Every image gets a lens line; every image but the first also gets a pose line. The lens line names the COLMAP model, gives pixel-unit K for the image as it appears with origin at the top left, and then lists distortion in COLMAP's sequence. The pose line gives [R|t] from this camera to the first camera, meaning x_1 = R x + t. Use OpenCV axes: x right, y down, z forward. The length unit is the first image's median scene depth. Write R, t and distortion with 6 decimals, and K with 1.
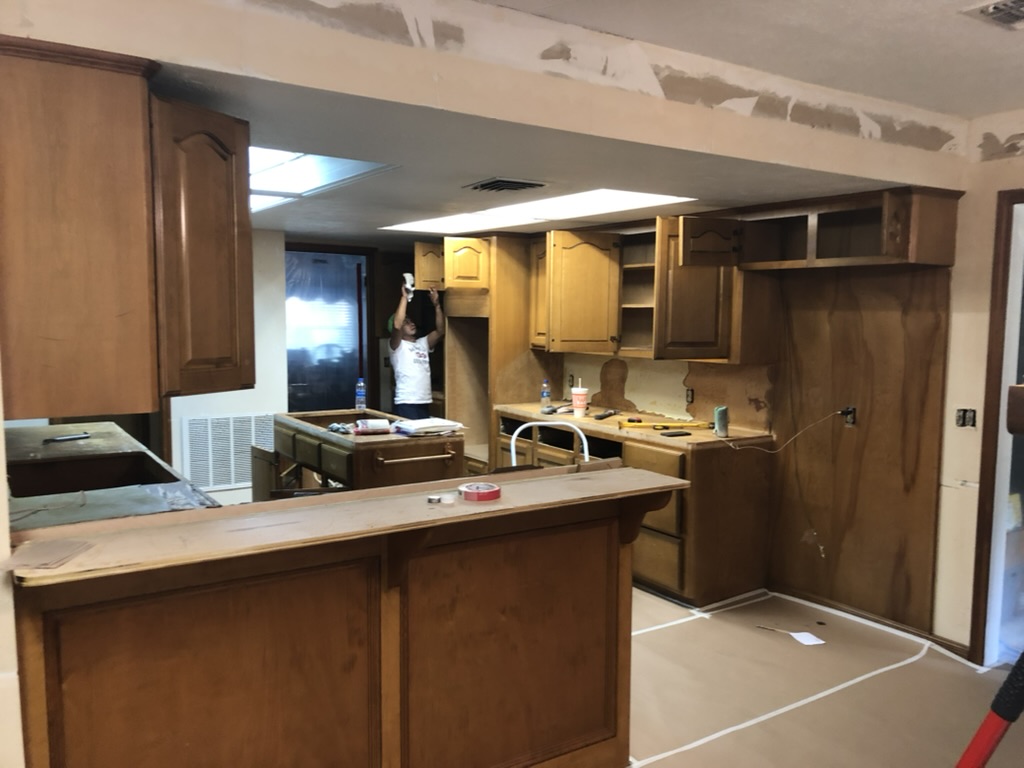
lens RADIAL K [[833.0, 0, 512.0], [0, 833.0, 384.0], [0, 0, 1]] dist [0.002689, 0.003029]
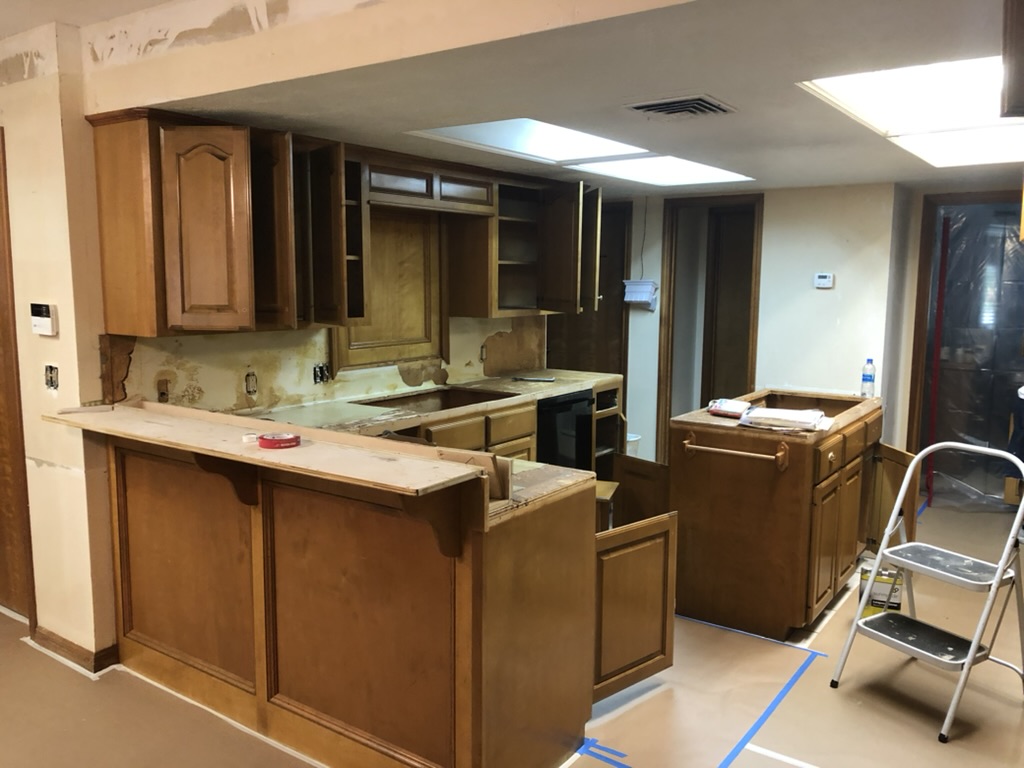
lens RADIAL K [[833.0, 0, 512.0], [0, 833.0, 384.0], [0, 0, 1]] dist [0.002689, 0.003029]
pose [[0.365493, 0.115330, -0.923641, 1.071355], [-0.084839, 0.992292, 0.090331, -0.065441], [0.926940, 0.045345, 0.372461, 0.900023]]
